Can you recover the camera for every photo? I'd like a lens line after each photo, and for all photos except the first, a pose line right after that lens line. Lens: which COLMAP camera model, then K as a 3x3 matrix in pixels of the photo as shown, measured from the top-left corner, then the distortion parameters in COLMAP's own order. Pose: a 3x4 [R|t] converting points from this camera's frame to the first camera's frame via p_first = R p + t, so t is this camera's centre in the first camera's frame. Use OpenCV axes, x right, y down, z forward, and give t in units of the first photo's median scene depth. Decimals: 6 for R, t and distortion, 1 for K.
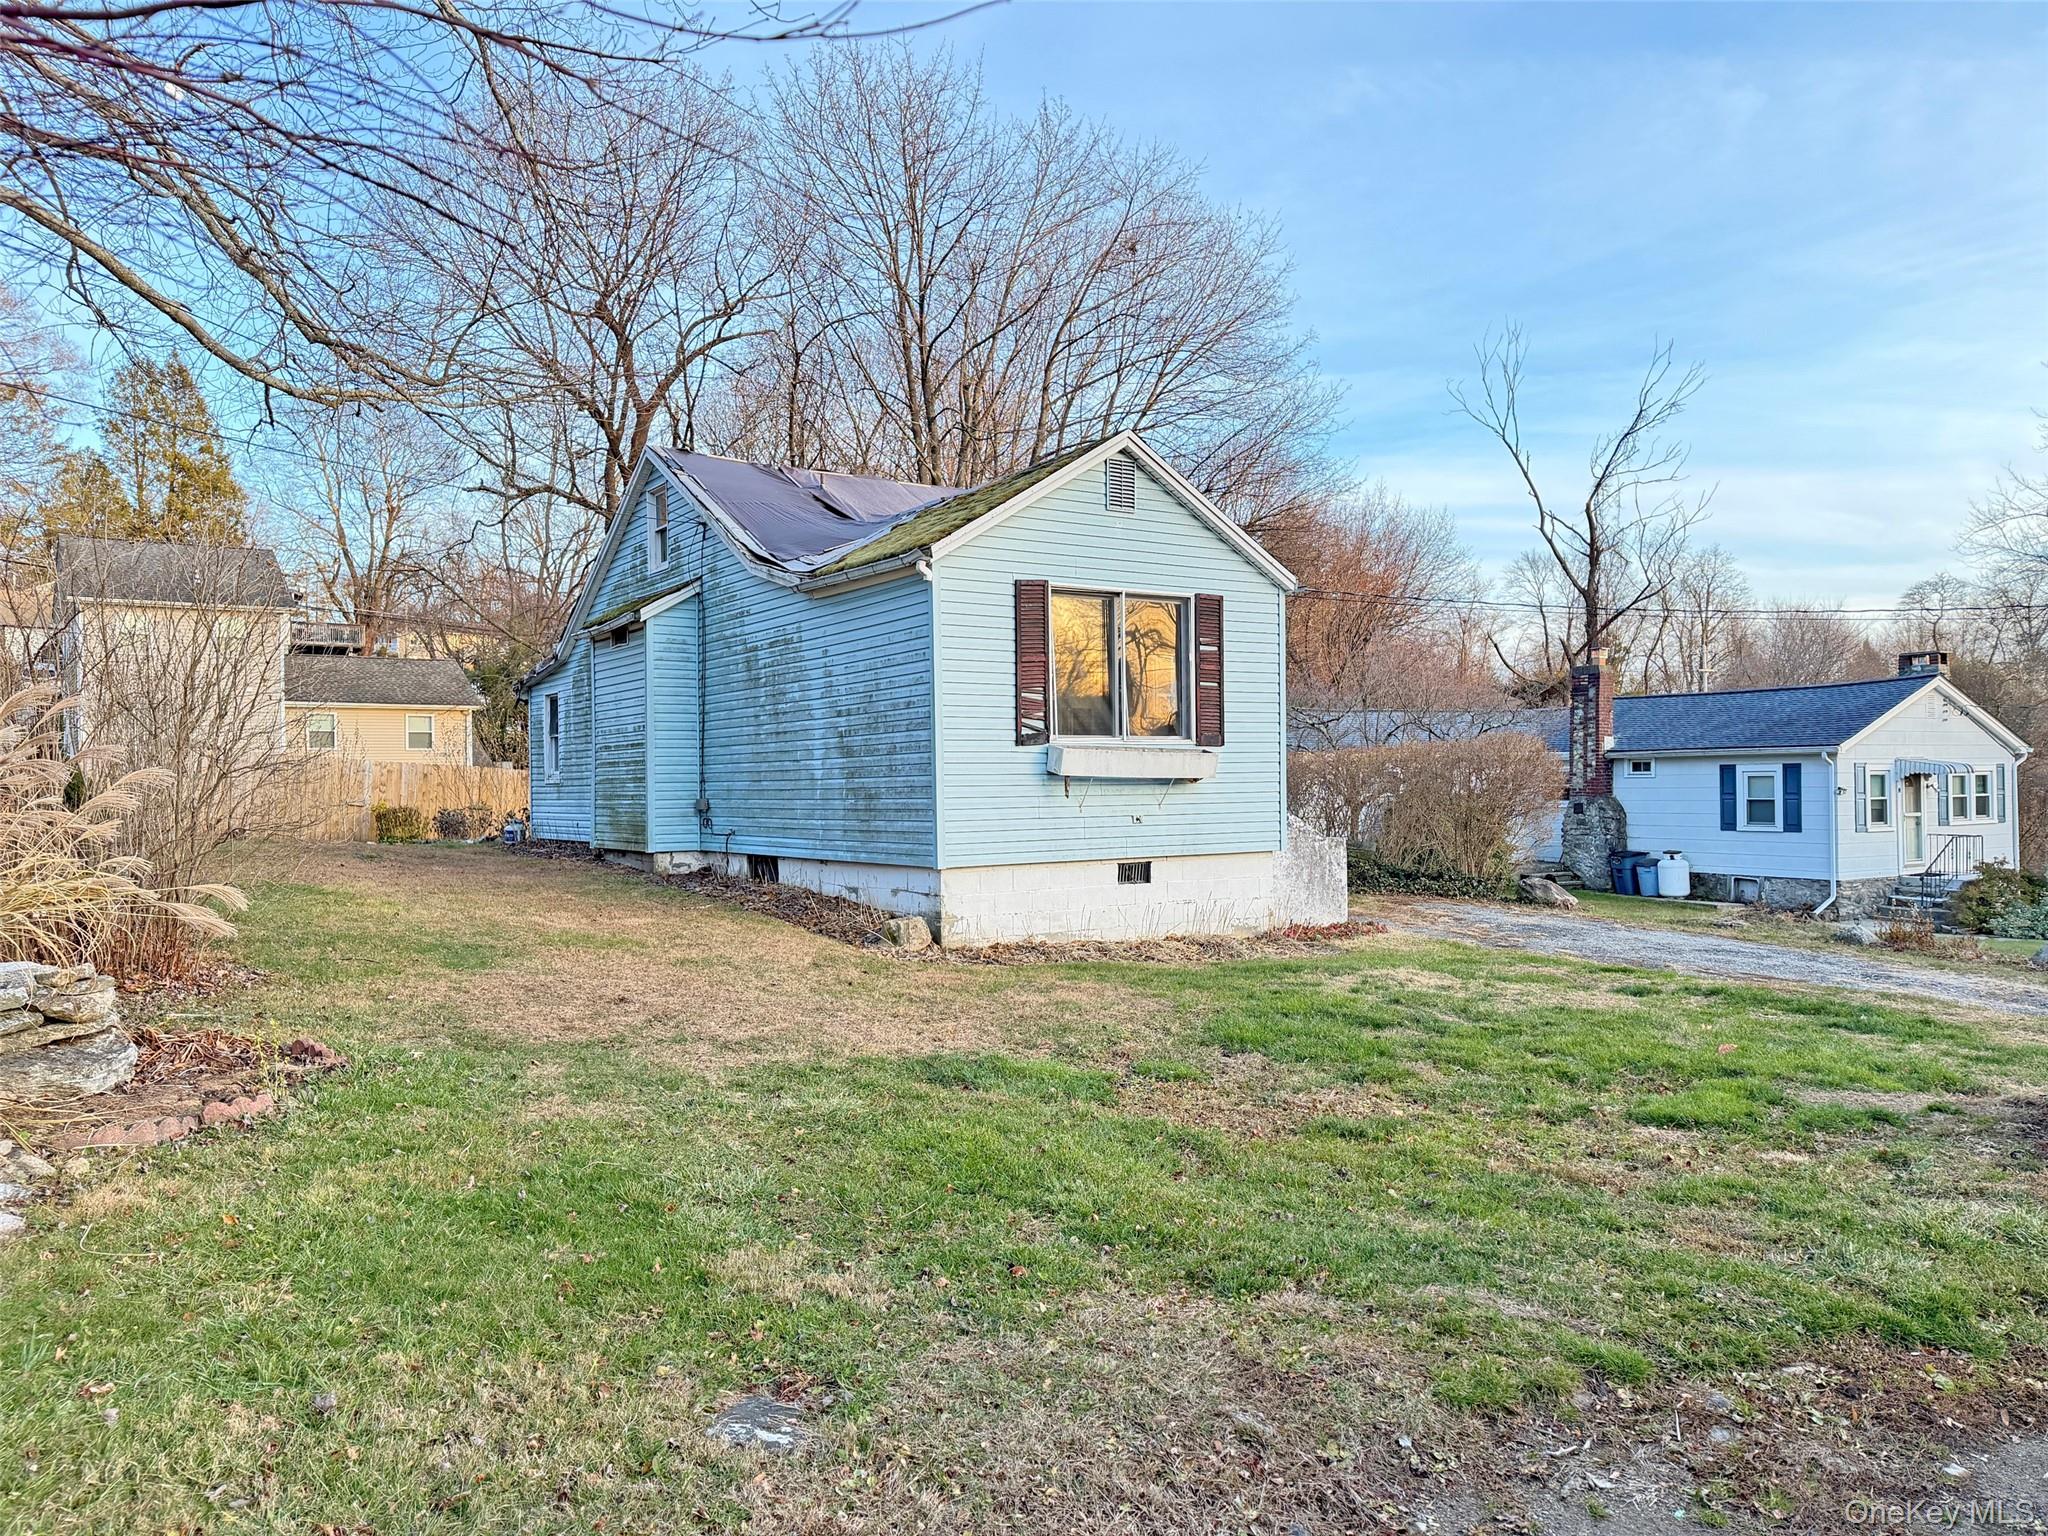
lens RADIAL K [[1417.9, 0, 1018.5], [0, 1417.9, 773.8], [0, 0, 1]] dist [0.080234, -0.065802]
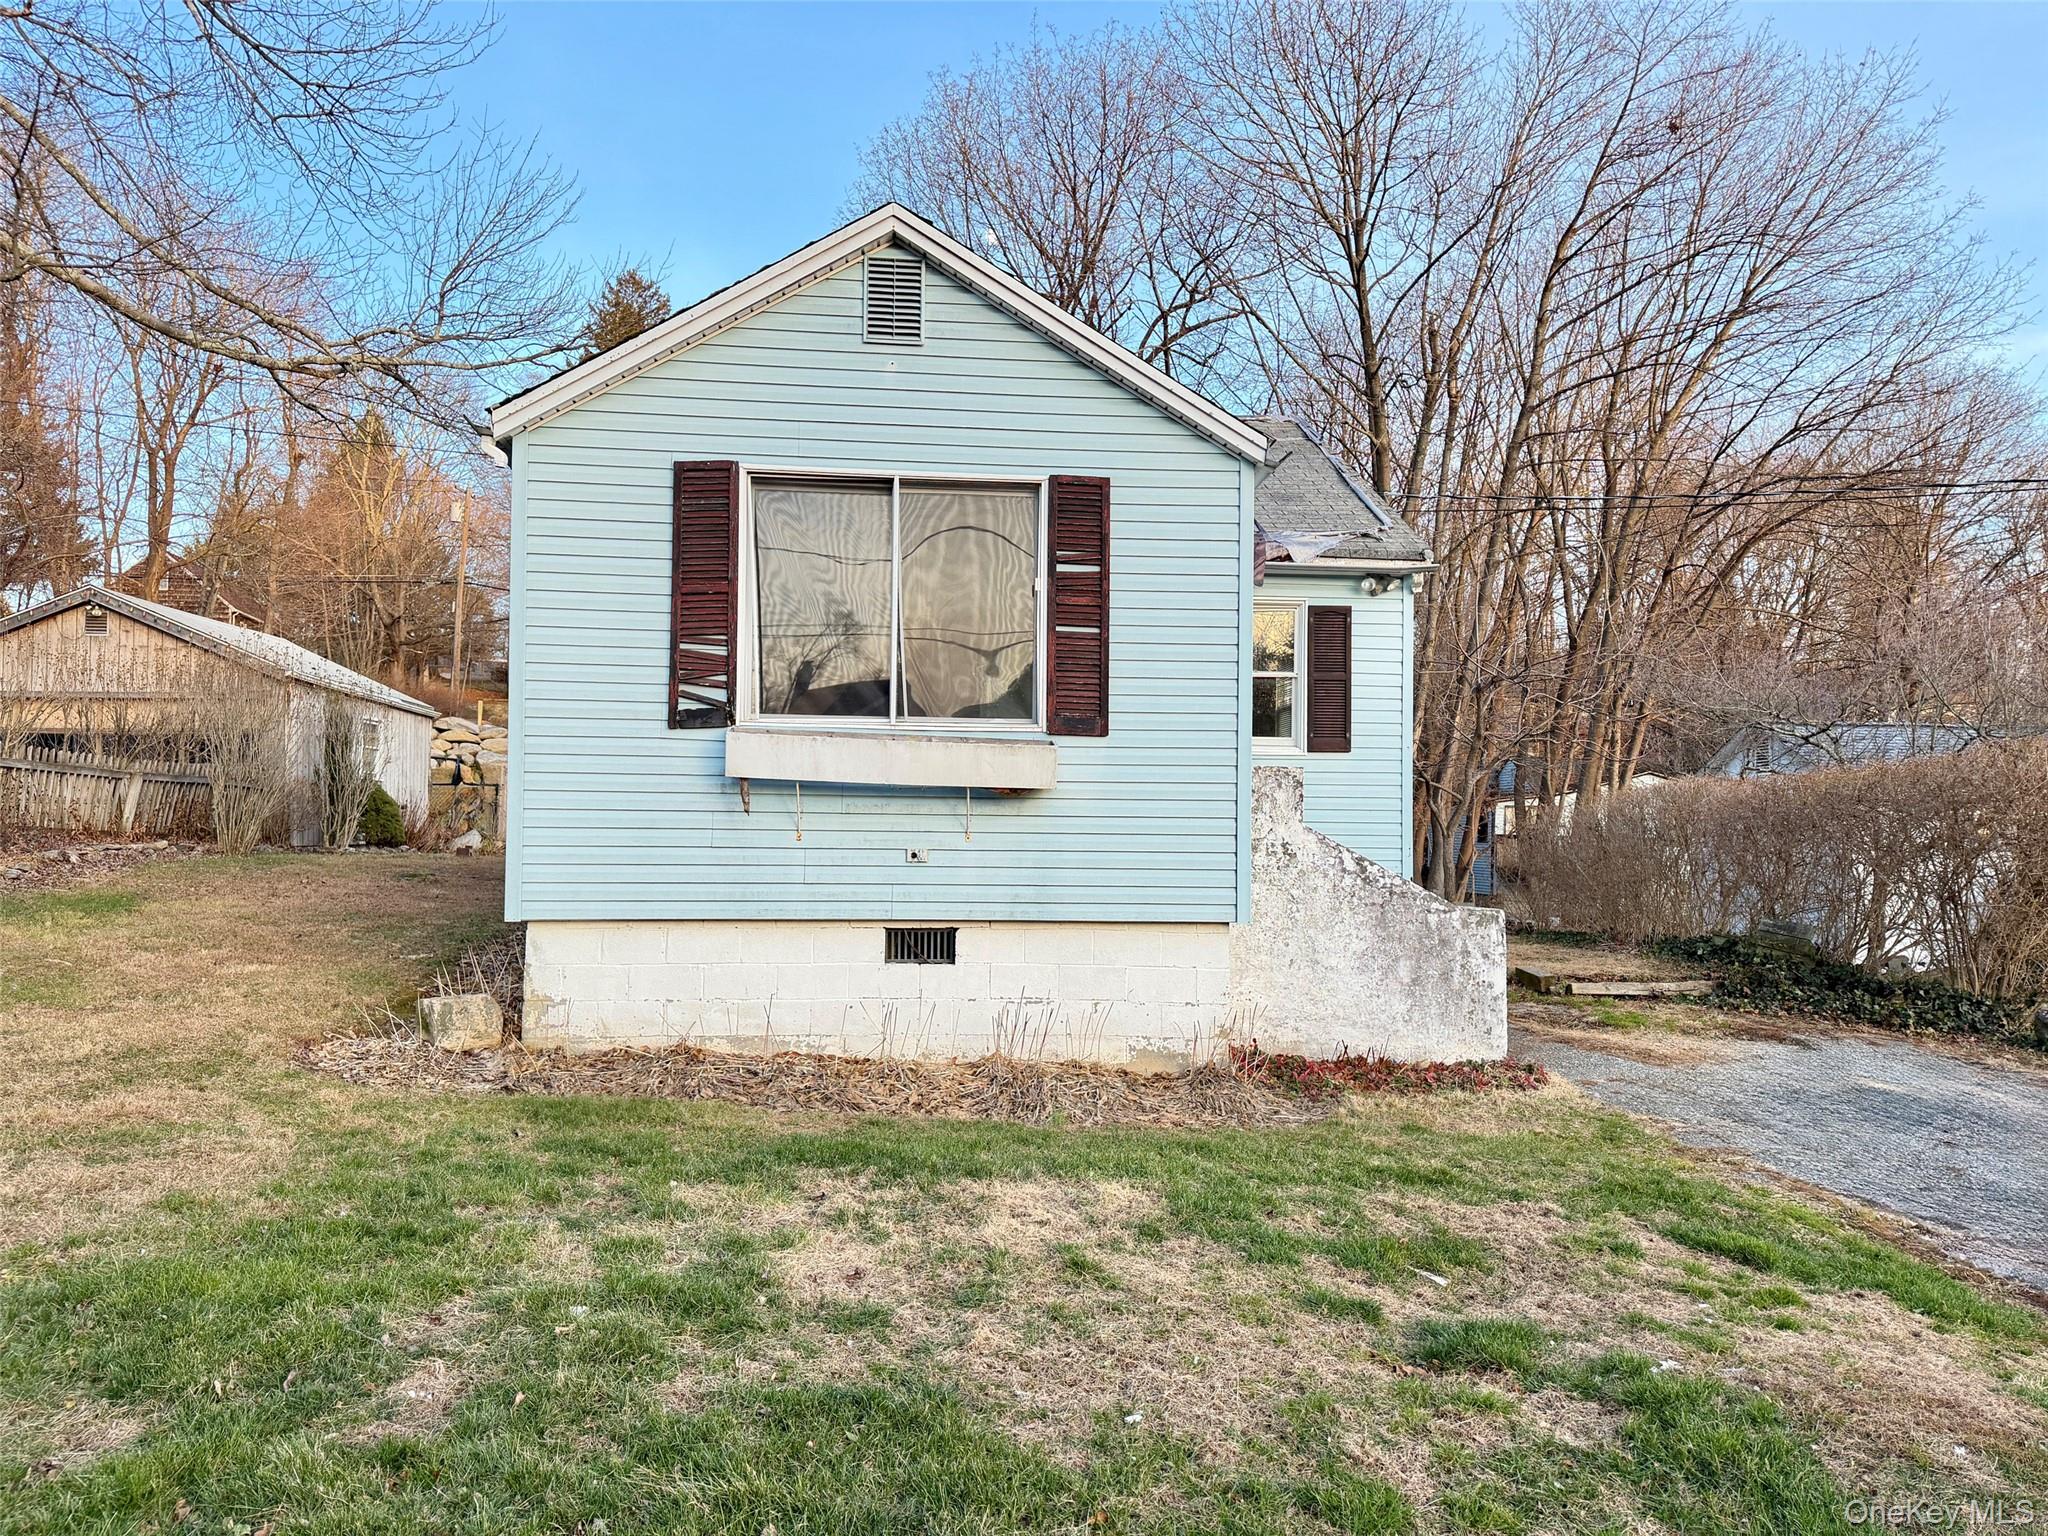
lens RADIAL K [[1417.9, 0, 1011.7], [0, 1417.9, 777.6], [0, 0, 1]] dist [0.080234, -0.065802]
pose [[0.875230, 0.005979, -0.483670, 0.333268], [-0.020906, 0.999457, -0.025475, 0.011246], [0.483255, 0.032408, 0.874879, 0.407683]]
